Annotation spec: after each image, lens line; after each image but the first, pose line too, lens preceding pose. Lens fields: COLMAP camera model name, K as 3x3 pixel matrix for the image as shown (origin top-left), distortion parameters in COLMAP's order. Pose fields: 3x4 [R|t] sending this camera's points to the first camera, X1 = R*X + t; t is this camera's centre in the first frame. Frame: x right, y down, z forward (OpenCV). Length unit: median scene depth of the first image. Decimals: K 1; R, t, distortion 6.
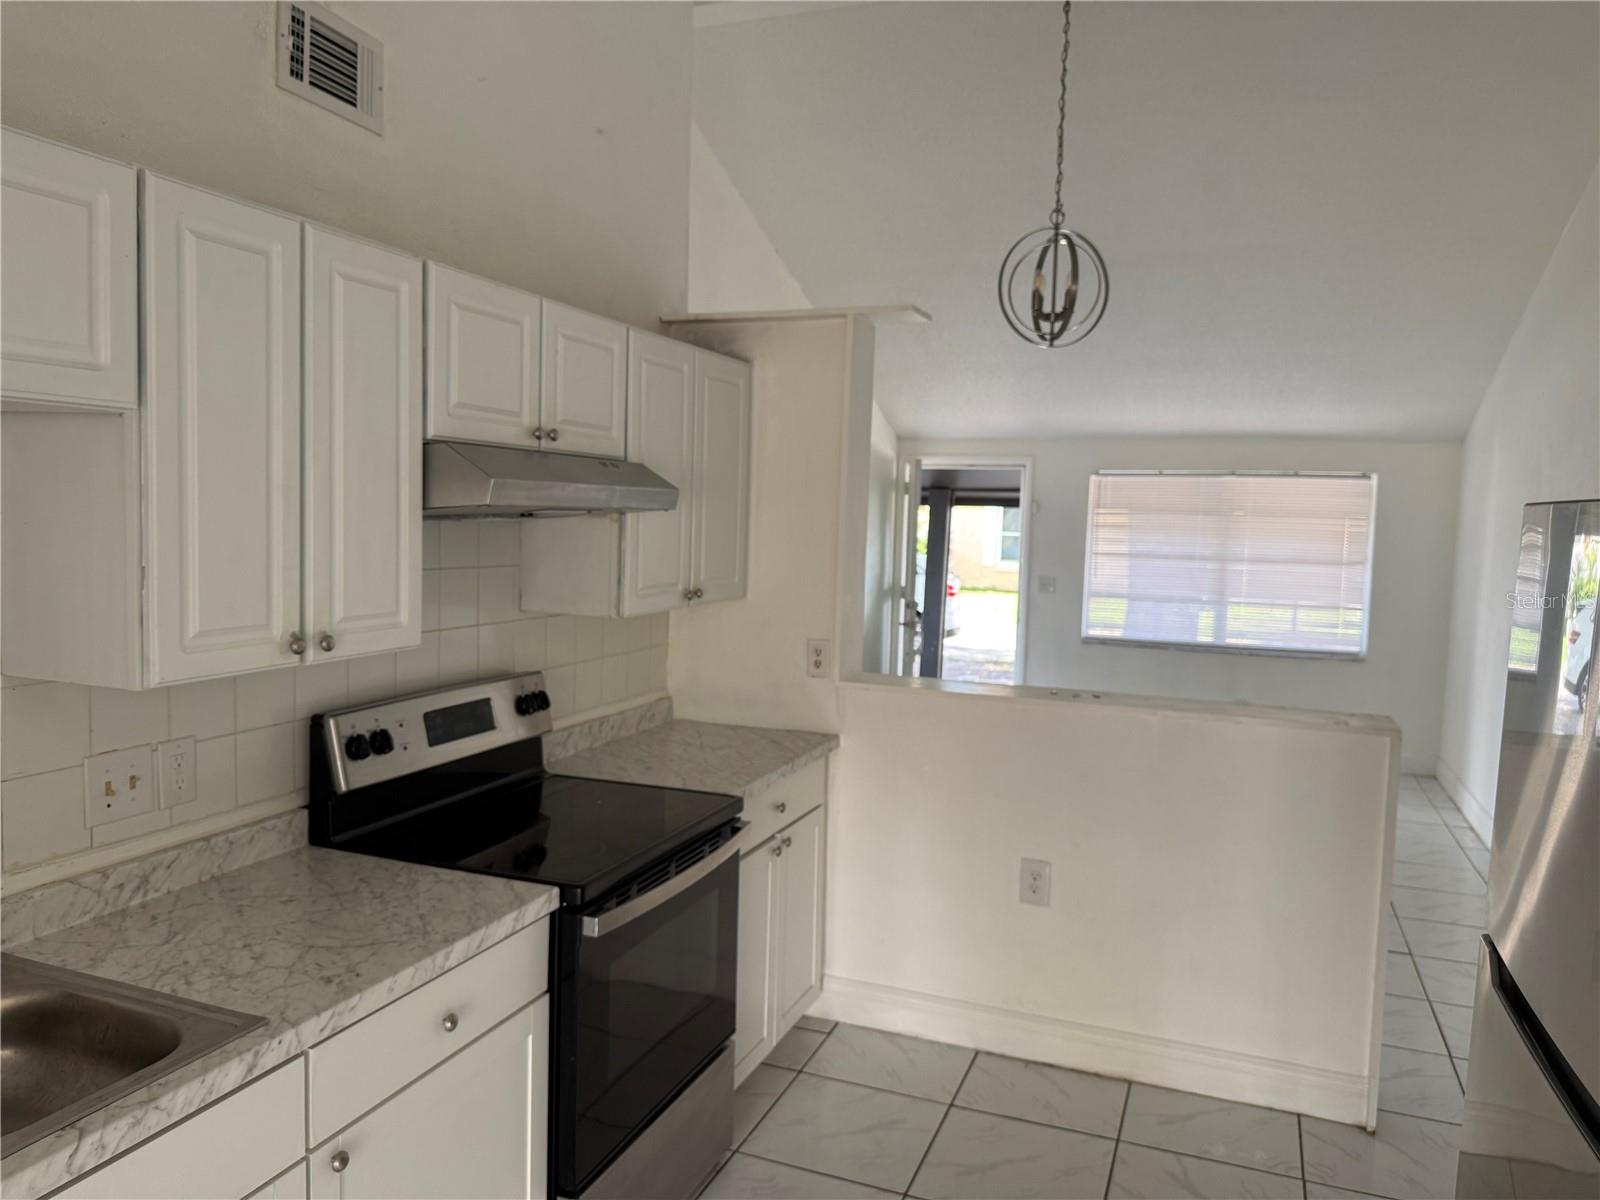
lens RADIAL K [[1126.0, 0, 800.0], [0, 1126.0, 600.0], [0, 0, 1]] dist [-0.006633, -0.002832]
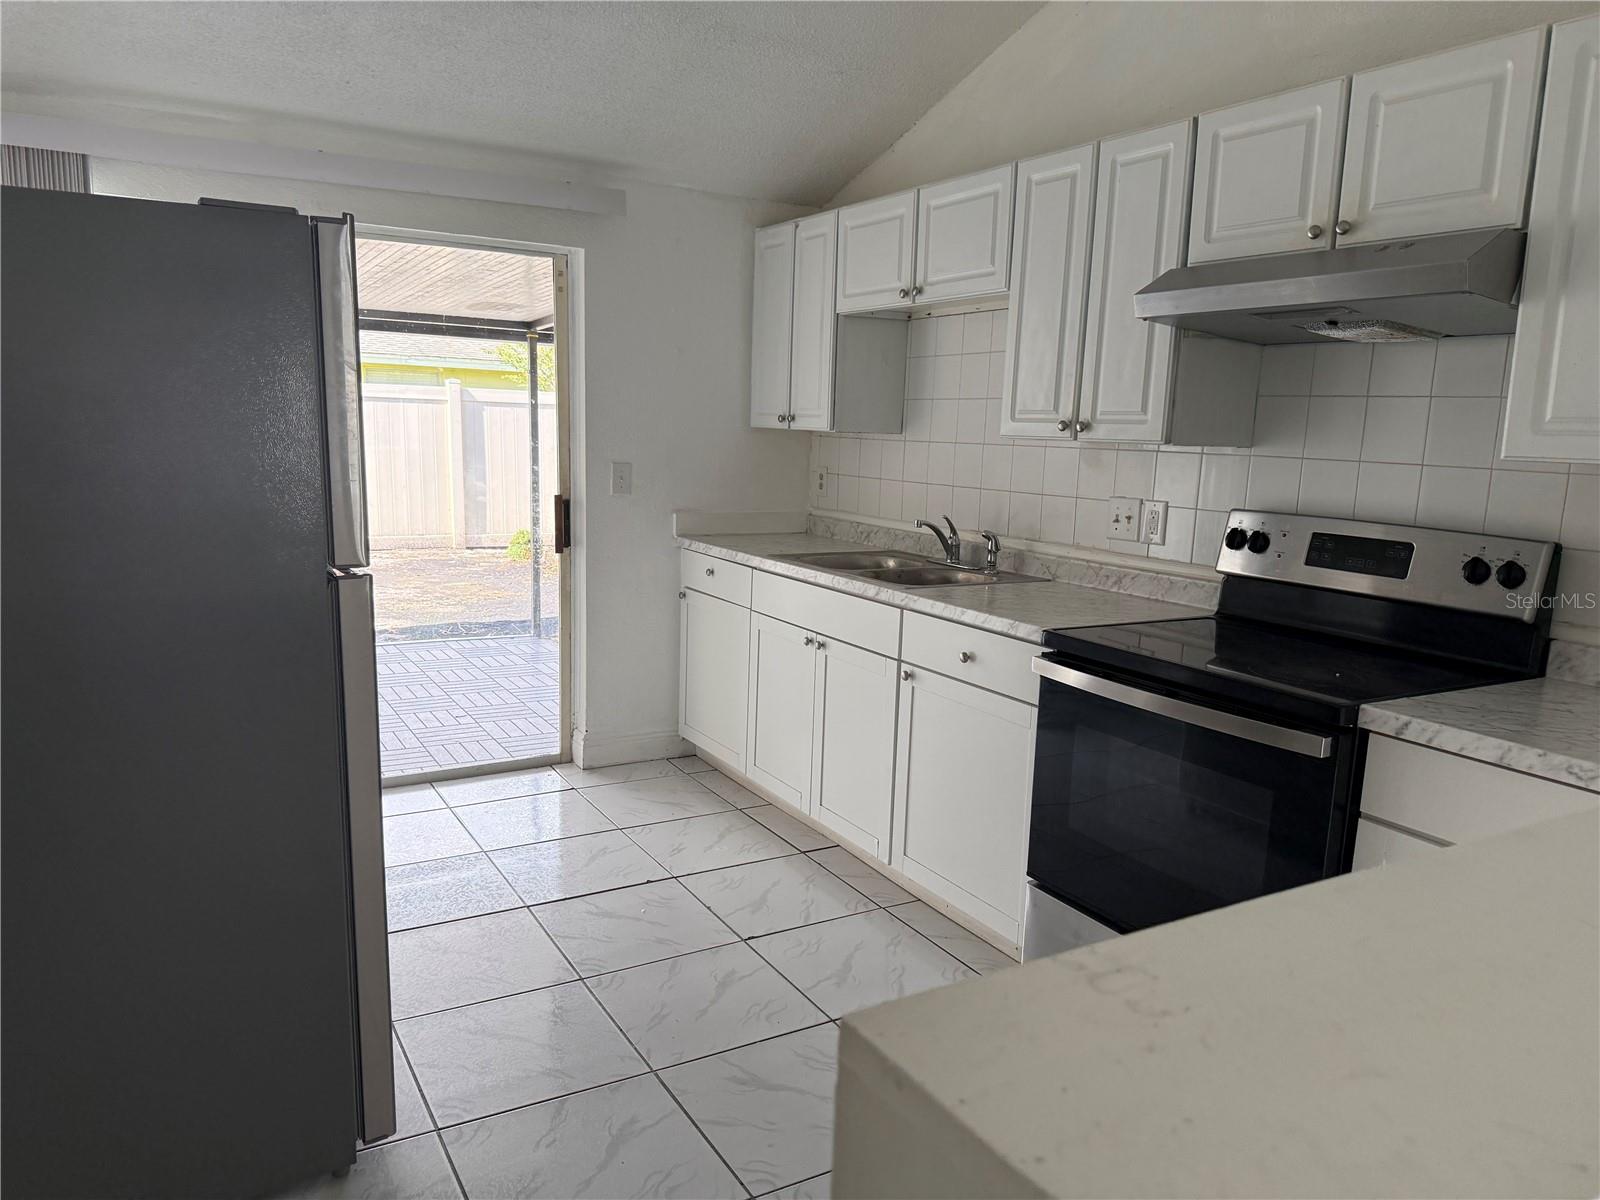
lens RADIAL K [[1112.6, 0, 800.0], [0, 1112.6, 600.0], [0, 0, 1]] dist [0.002089, 0.000411]
pose [[-0.609780, 0.090548, -0.787381, 0.839436], [-0.099722, 0.976792, 0.189559, 0.016804], [0.786272, 0.194108, -0.586599, 1.376338]]
